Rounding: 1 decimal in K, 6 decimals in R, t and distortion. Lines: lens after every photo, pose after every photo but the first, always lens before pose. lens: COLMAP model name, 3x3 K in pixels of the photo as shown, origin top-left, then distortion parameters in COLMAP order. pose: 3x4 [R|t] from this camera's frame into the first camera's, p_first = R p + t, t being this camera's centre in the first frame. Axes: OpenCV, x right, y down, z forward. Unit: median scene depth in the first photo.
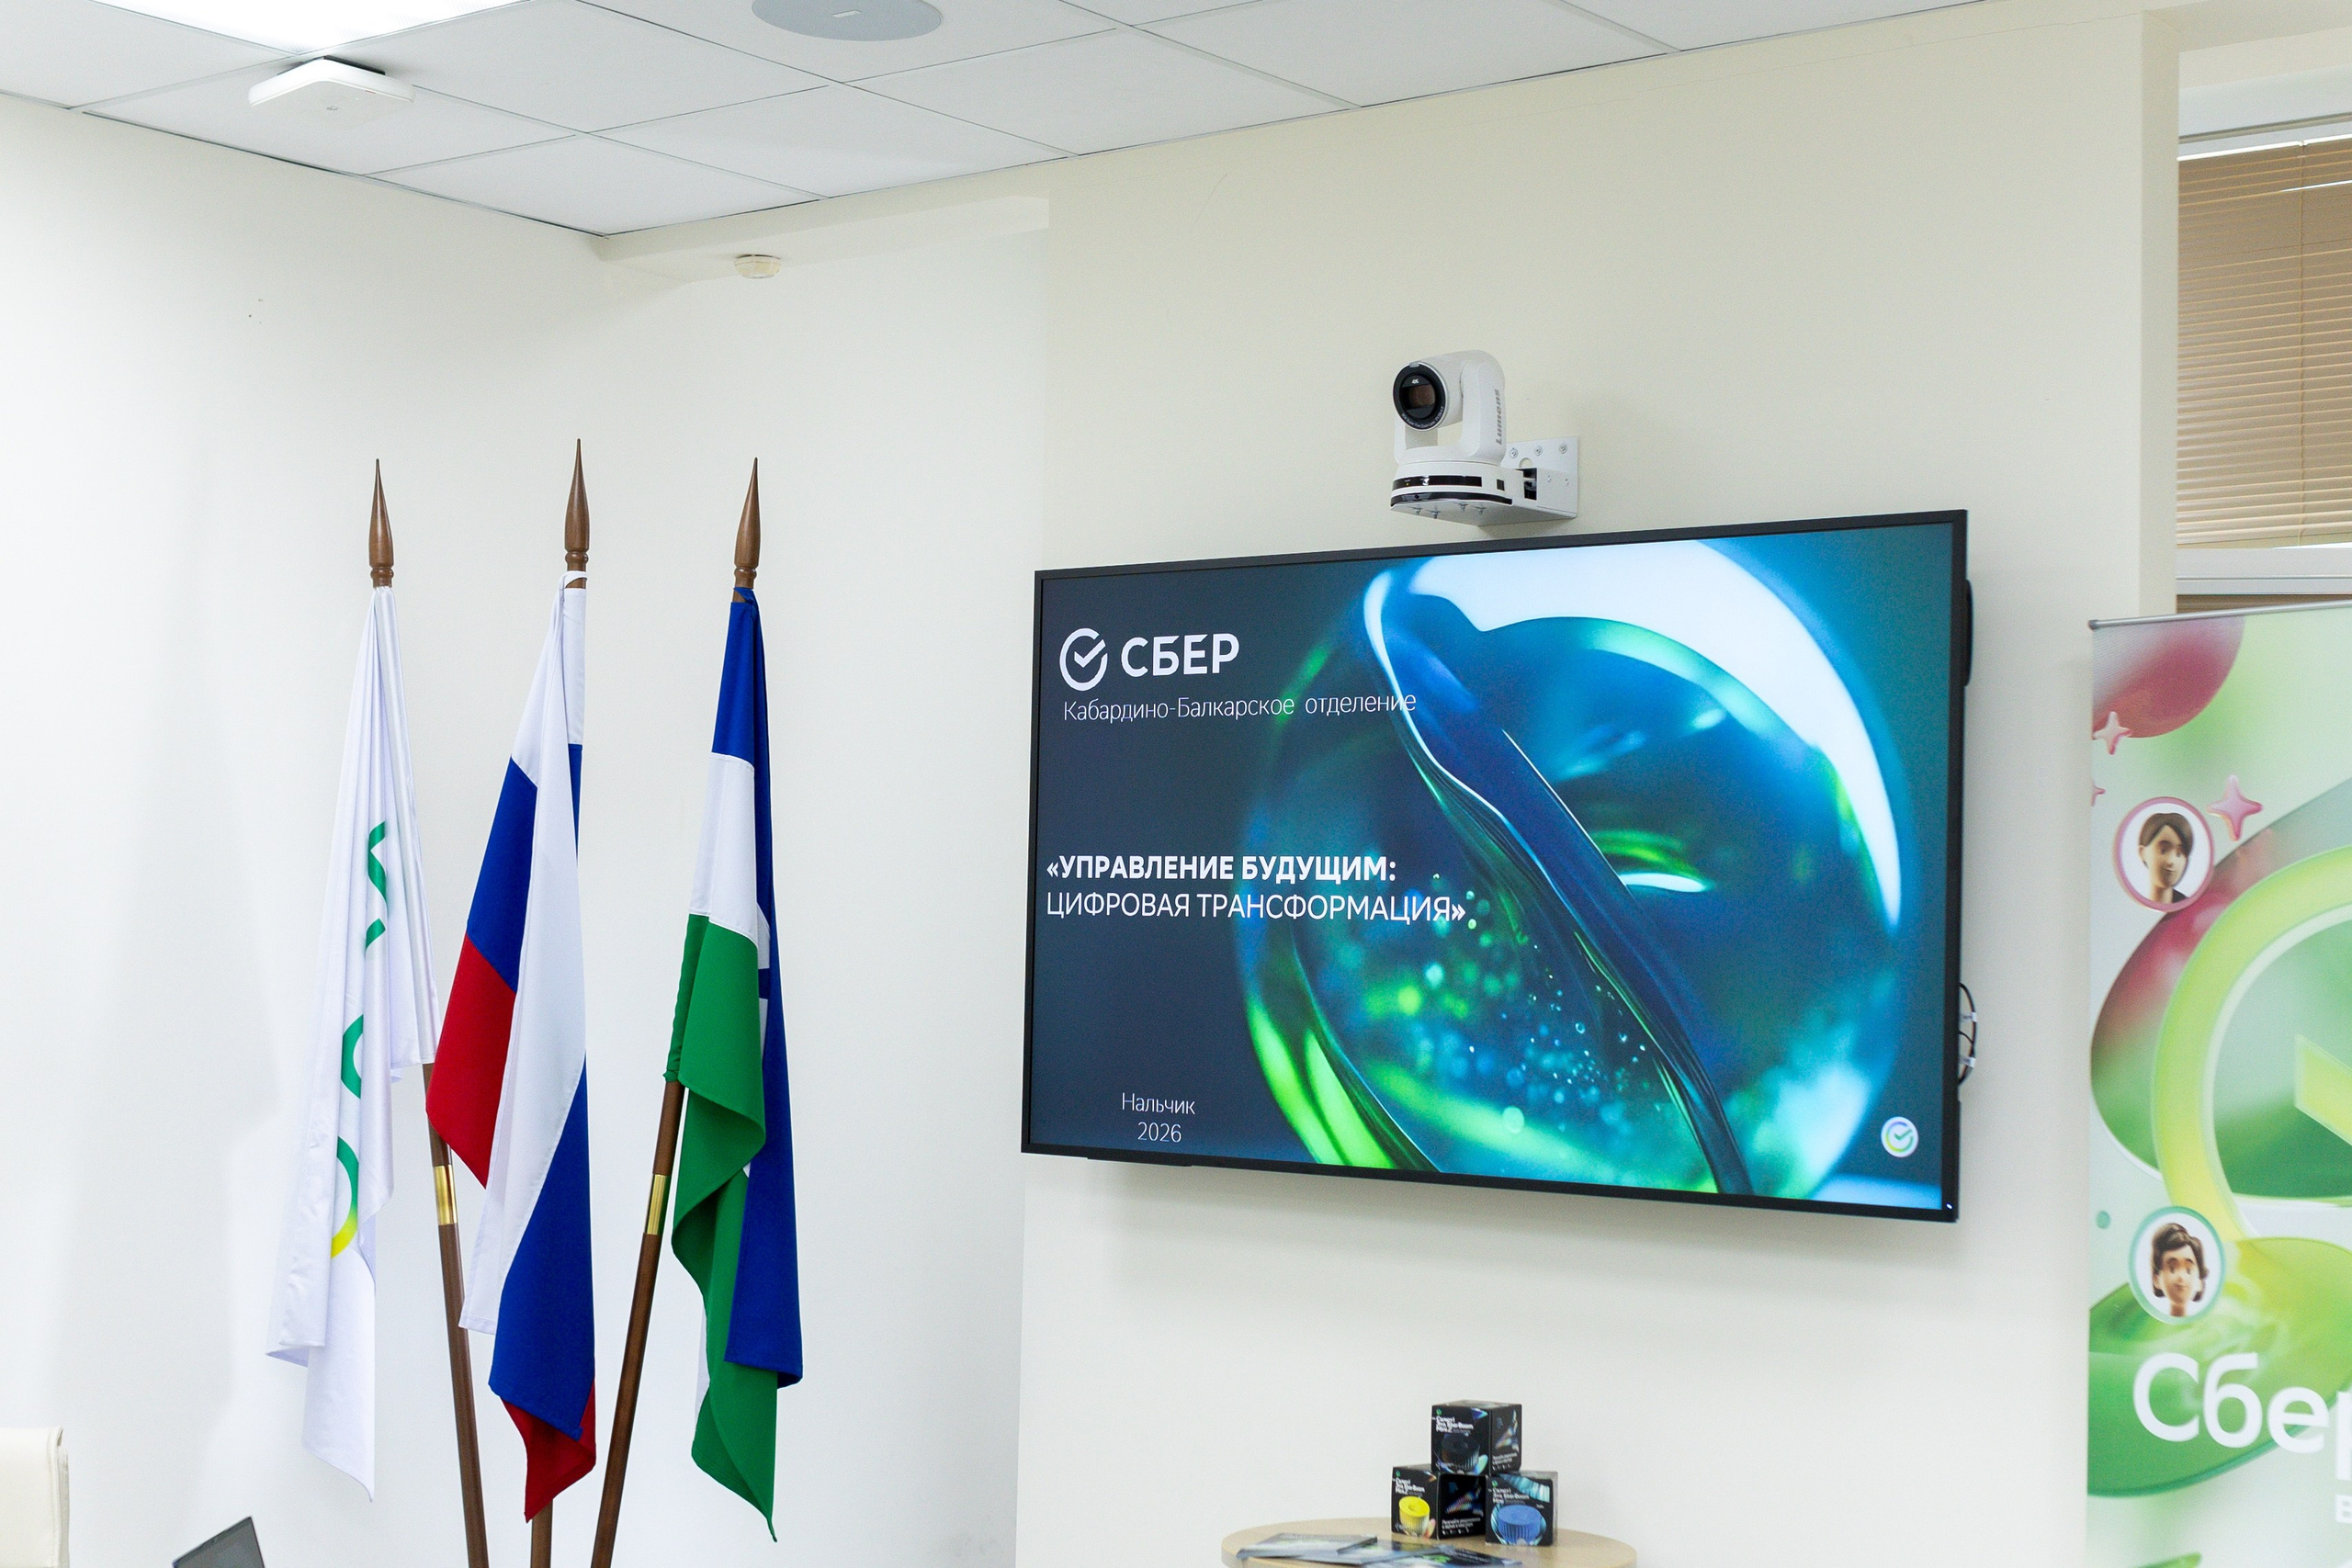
lens RADIAL K [[3797.0, 0, 1177.8], [0, 3797.0, 778.7], [0, 0, 1]] dist [0.091095, 0.000000]
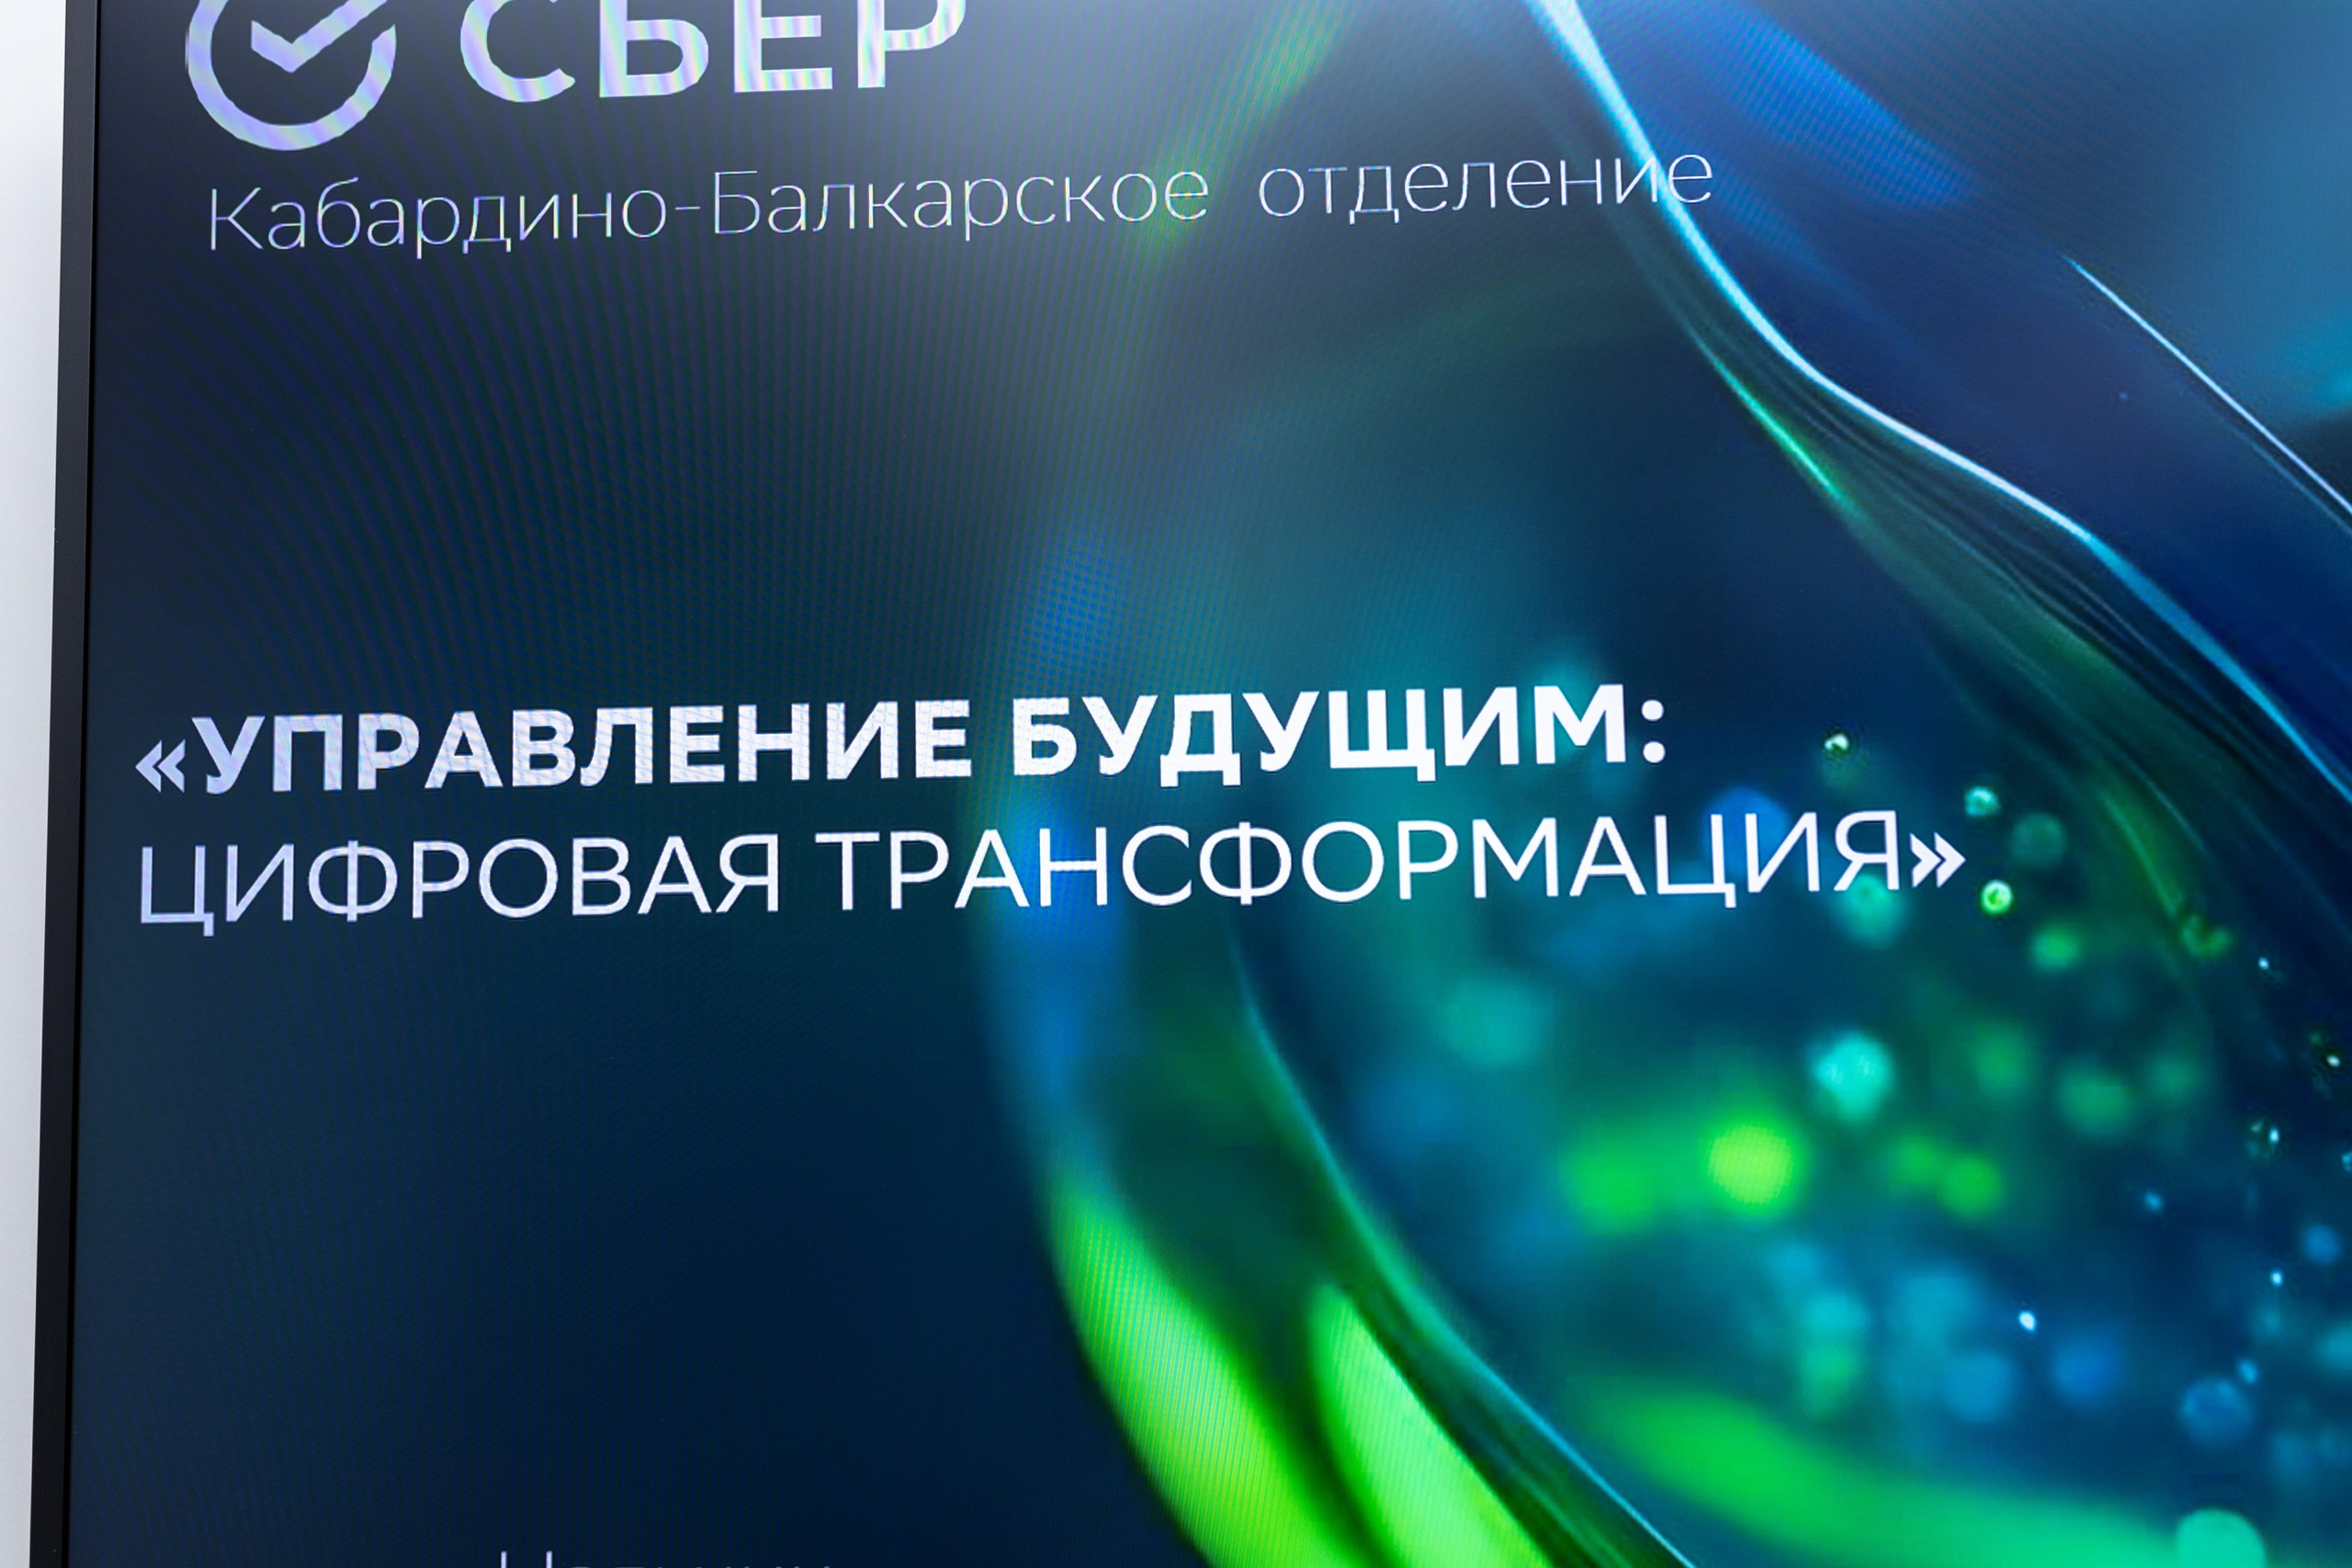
lens RADIAL K [[2286.7, 0, 1142.9], [0, 2286.7, 761.7], [0, 0, 1]] dist [0.000847, 0.000000]
pose [[0.796780, 0.015128, 0.604080, -0.080426], [0.010502, 0.999189, -0.038875, 0.032024], [-0.604178, 0.037319, 0.795975, 0.847283]]
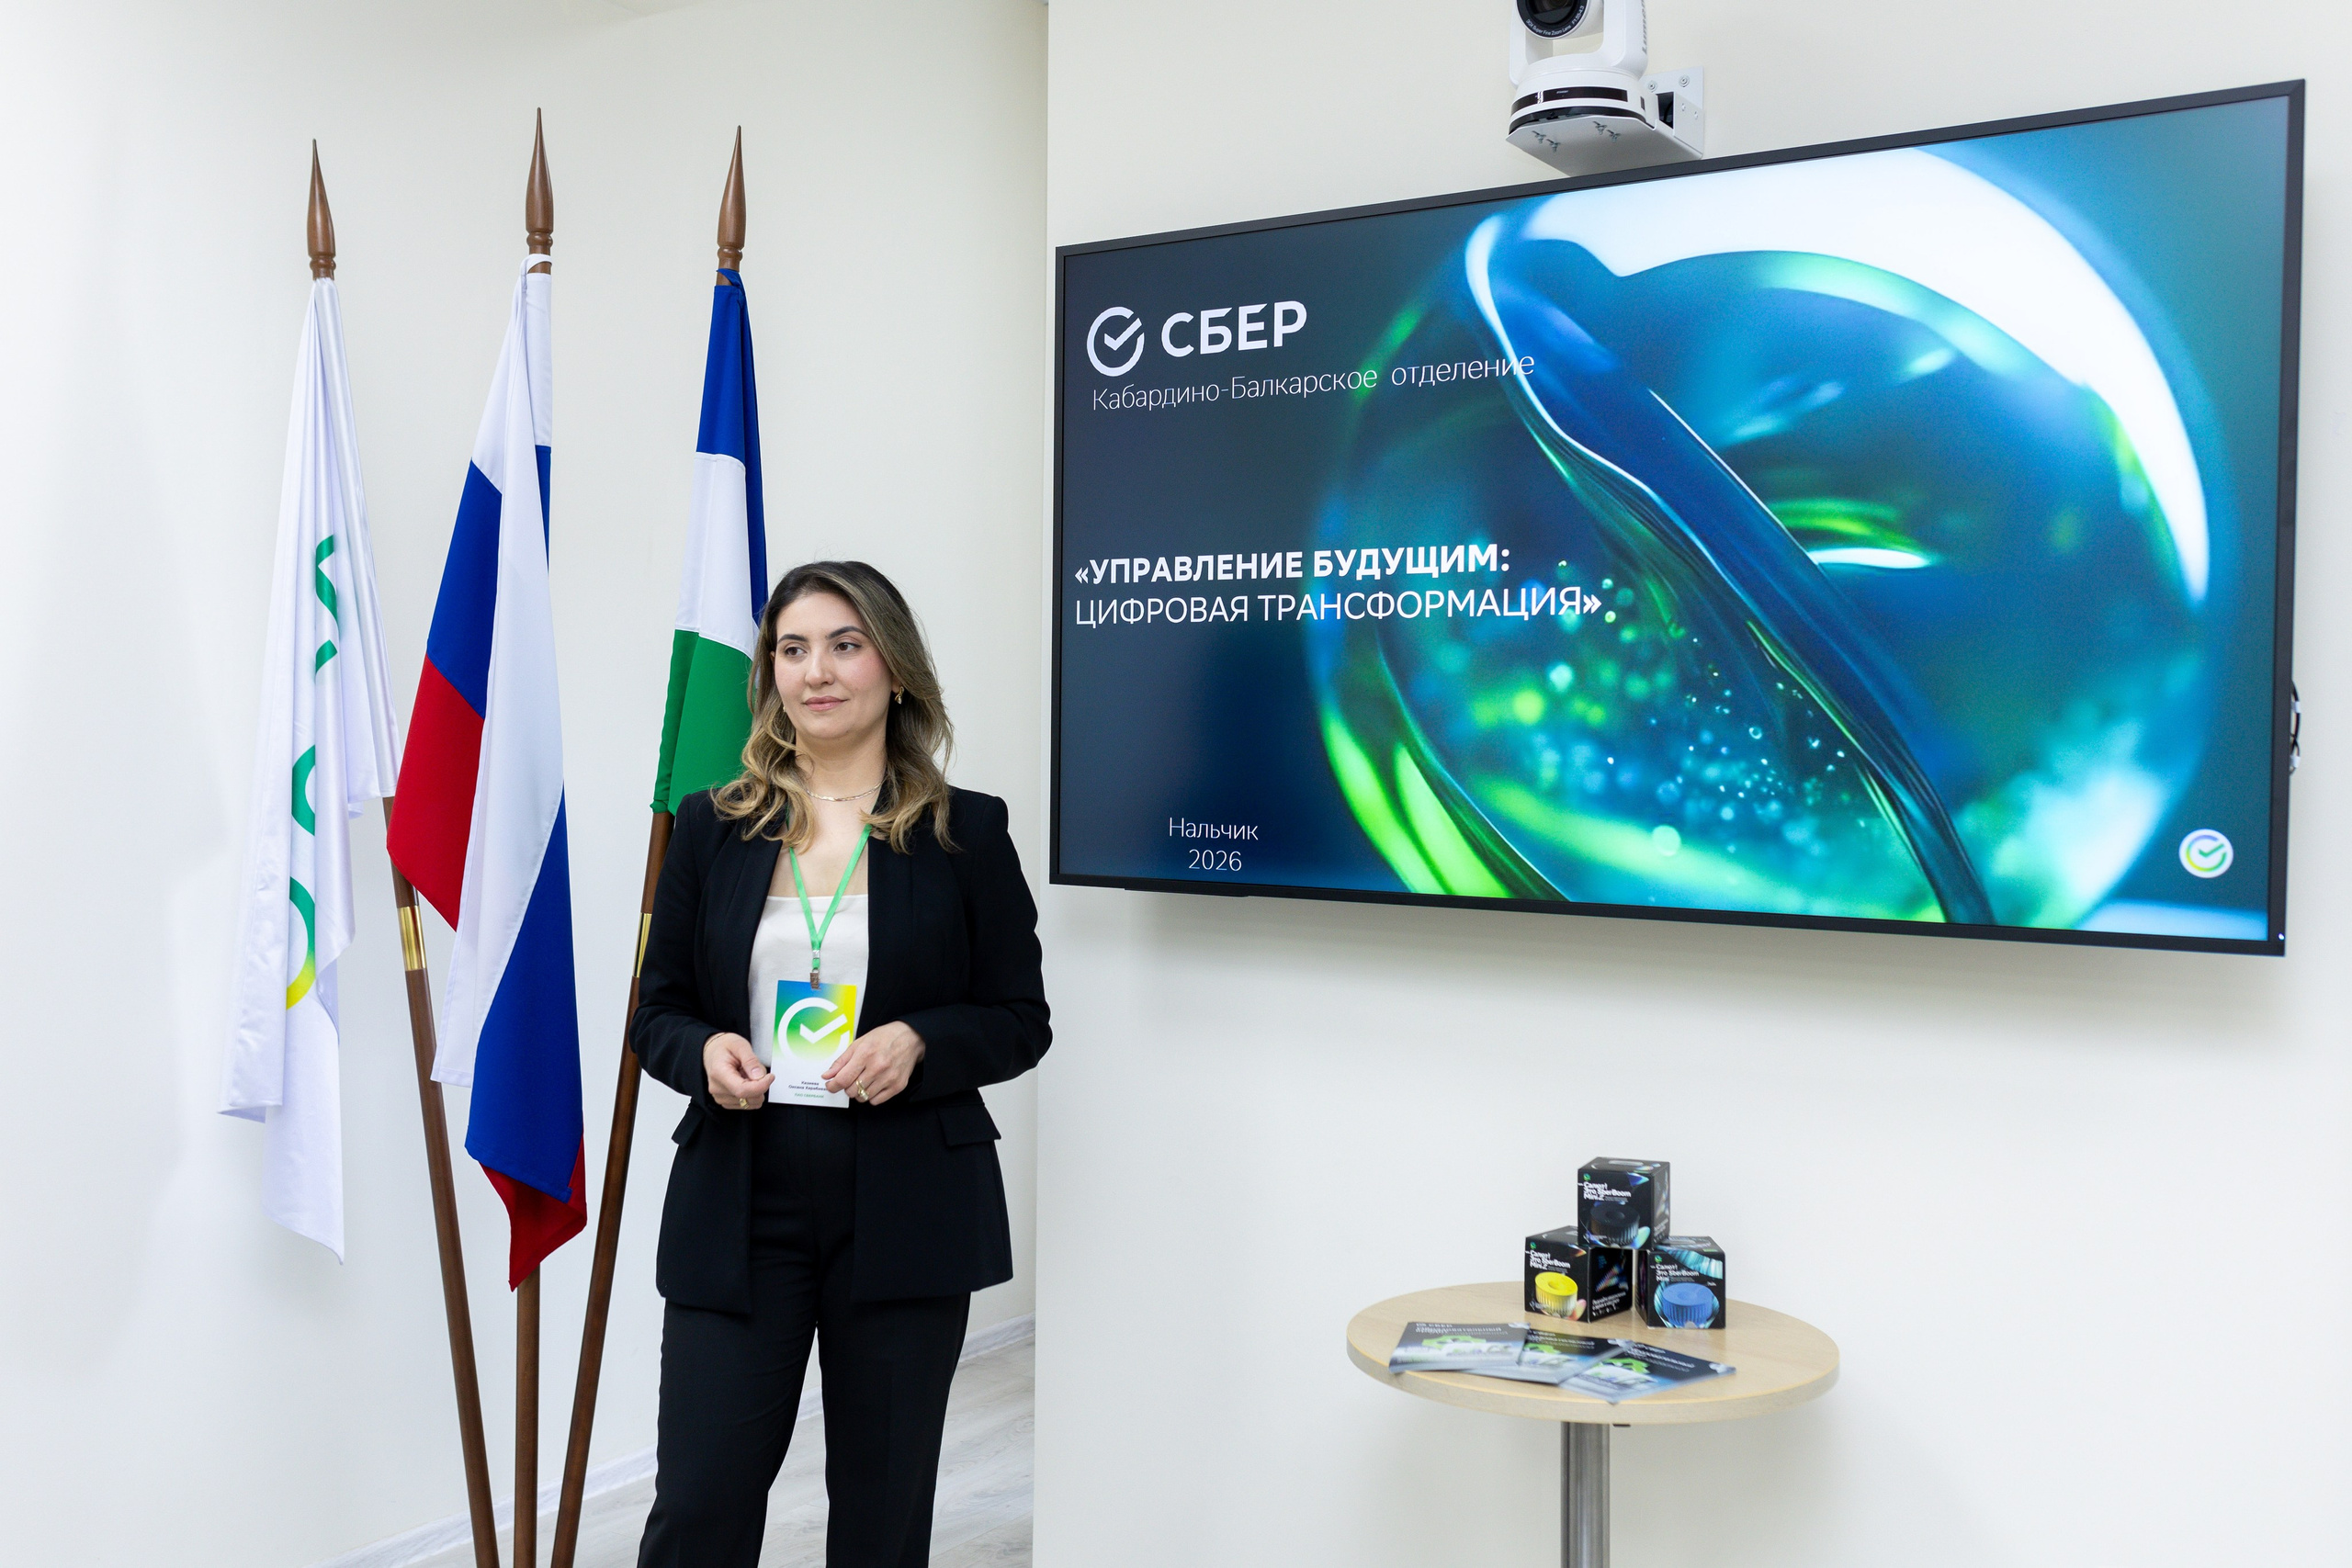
lens RADIAL K [[2286.7, 0, 1173.5], [0, 2286.7, 783.9], [0, 0, 1]] dist [0.000847, 0.000000]
pose [[0.993196, -0.013538, 0.115664, -0.077898], [0.005824, 0.997751, 0.066774, 0.038636], [-0.116308, -0.065646, 0.991041, 0.464530]]
